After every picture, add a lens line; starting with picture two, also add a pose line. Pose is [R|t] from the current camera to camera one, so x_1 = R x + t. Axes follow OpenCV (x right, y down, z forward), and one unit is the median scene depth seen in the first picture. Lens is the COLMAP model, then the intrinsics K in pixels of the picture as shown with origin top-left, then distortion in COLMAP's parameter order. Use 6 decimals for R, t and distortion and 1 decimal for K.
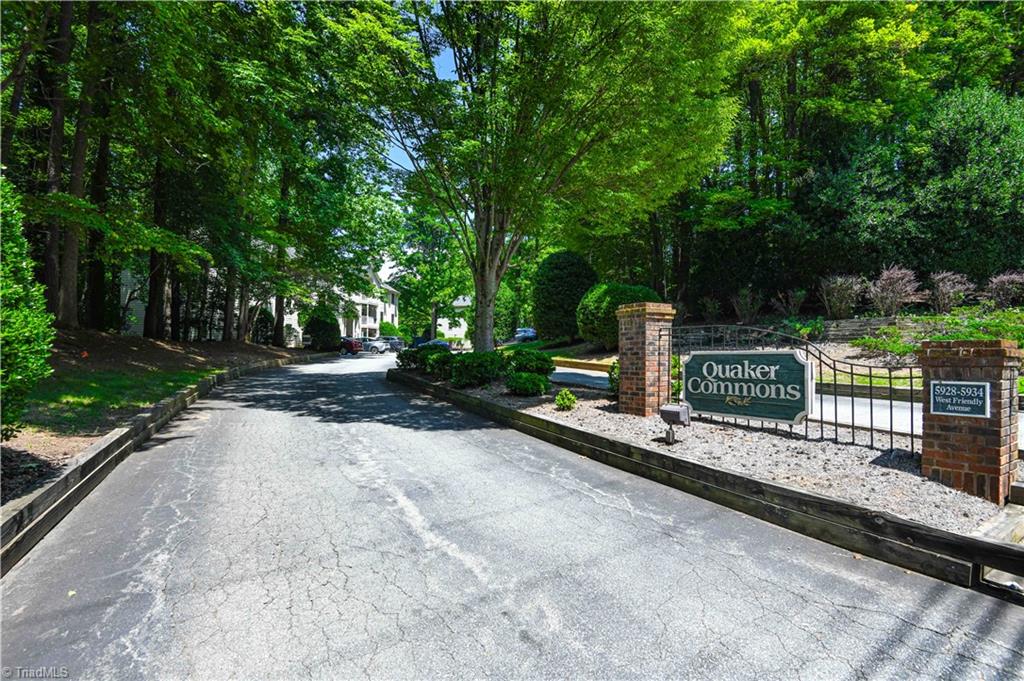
lens RADIAL K [[465.1, 0, 512.8], [0, 465.1, 342.4], [0, 0, 1]] dist [0.020112, -0.016430]
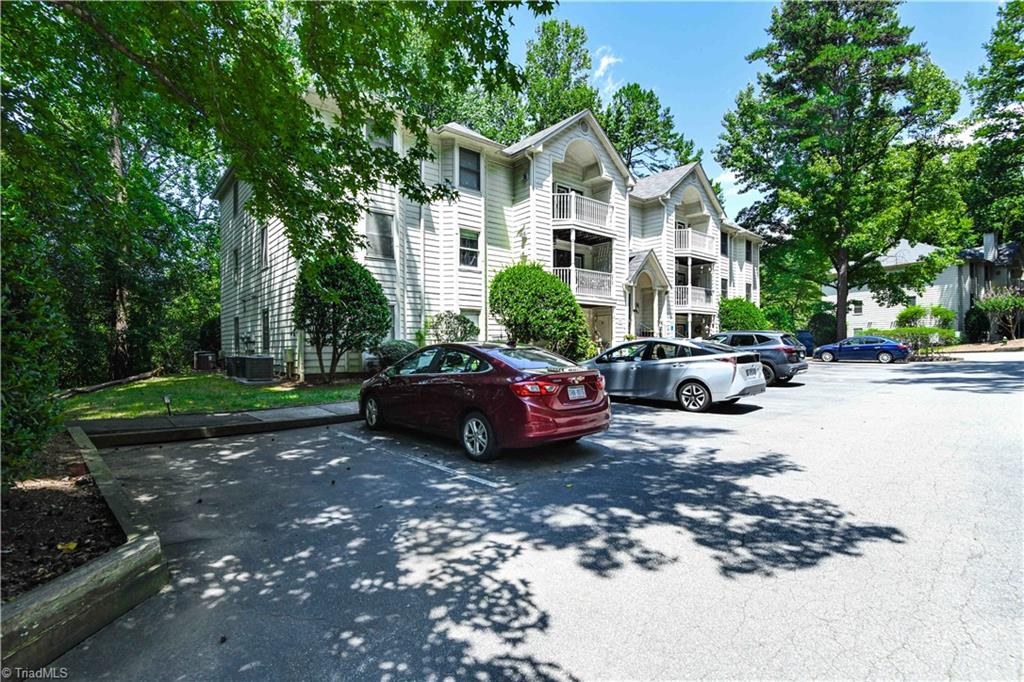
lens RADIAL K [[465.1, 0, 512.7], [0, 465.1, 342.5], [0, 0, 1]] dist [0.020112, -0.016430]
pose [[0.764379, -0.010412, -0.644683, -0.150545], [0.019332, 0.999790, 0.006774, -0.009415], [0.644478, -0.017641, 0.764420, 0.534306]]
